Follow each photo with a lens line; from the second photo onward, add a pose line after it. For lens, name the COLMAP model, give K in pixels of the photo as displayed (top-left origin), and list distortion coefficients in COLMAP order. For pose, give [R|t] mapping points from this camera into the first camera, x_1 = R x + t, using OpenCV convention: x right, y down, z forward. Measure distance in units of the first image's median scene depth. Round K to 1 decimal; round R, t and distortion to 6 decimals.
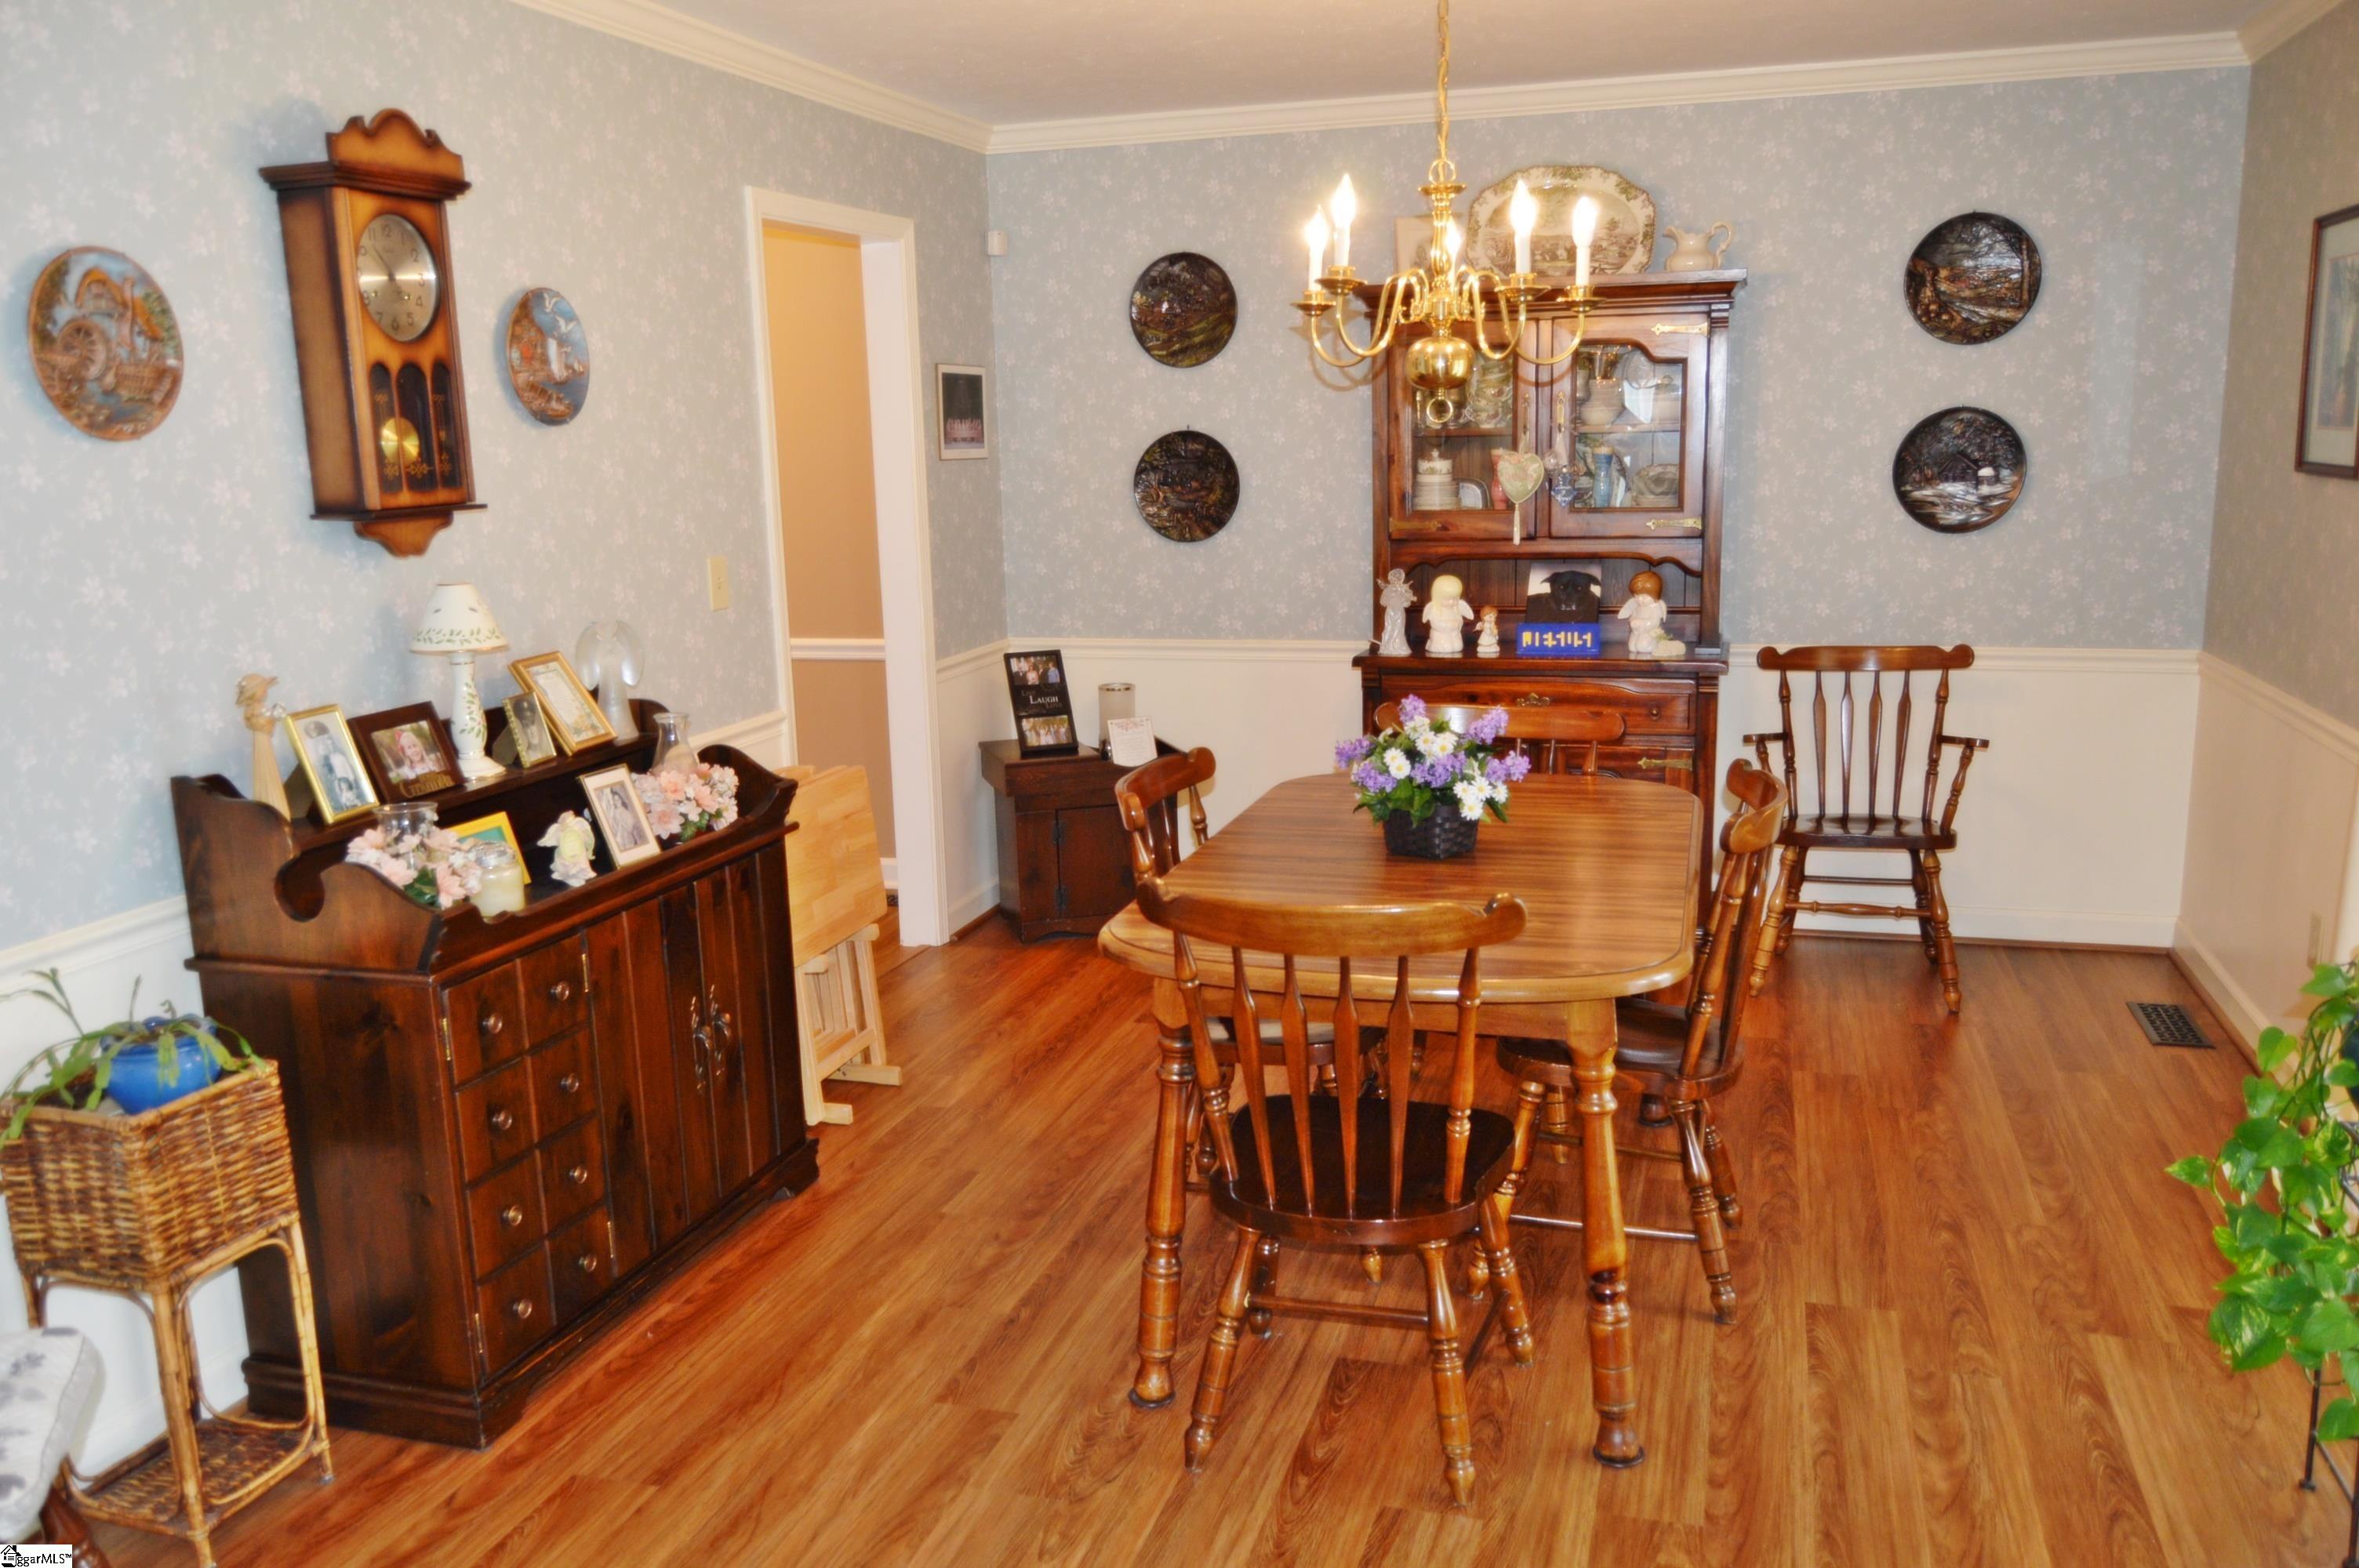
lens RADIAL K [[1853.2, 0, 1165.2], [0, 1853.2, 783.4], [0, 0, 1]] dist [-0.013861, 0.009398]
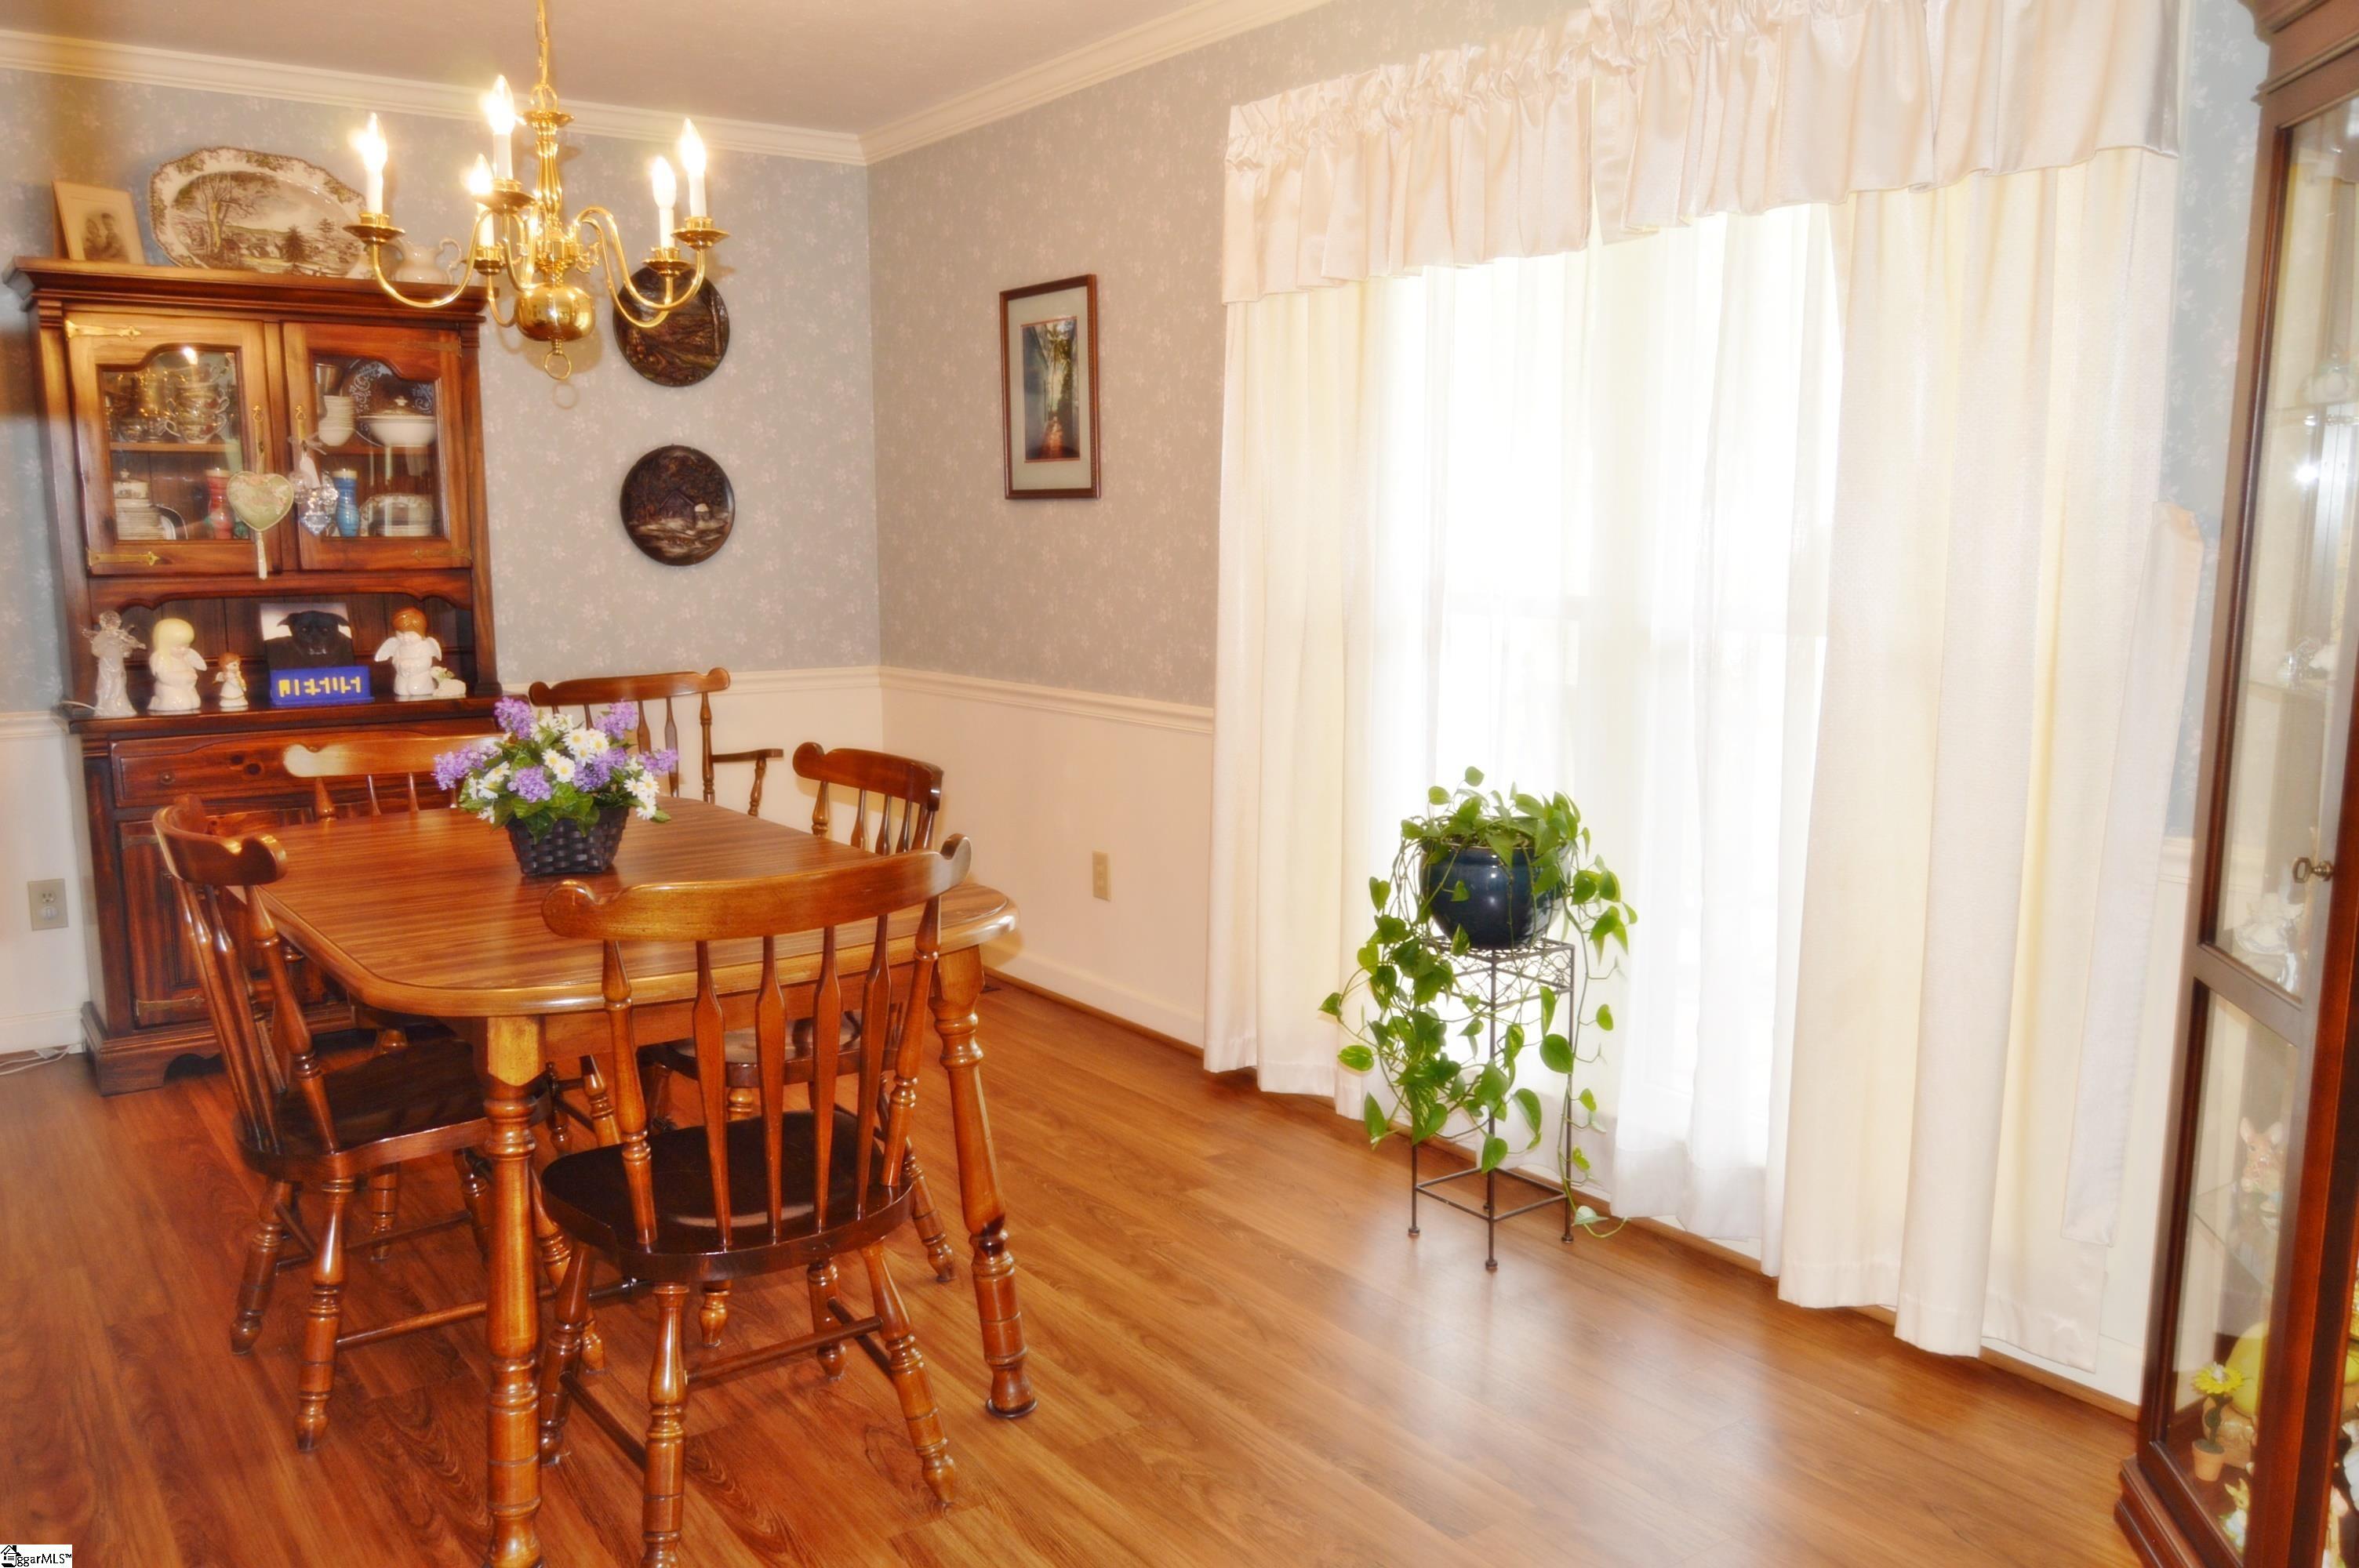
lens RADIAL K [[1853.2, 0, 1165.7], [0, 1853.2, 791.2], [0, 0, 1]] dist [-0.013861, 0.009398]
pose [[0.615411, -0.092356, 0.782777, -0.237035], [0.138931, 0.990273, 0.007611, 0.021137], [-0.775866, 0.104068, 0.622256, 0.149316]]
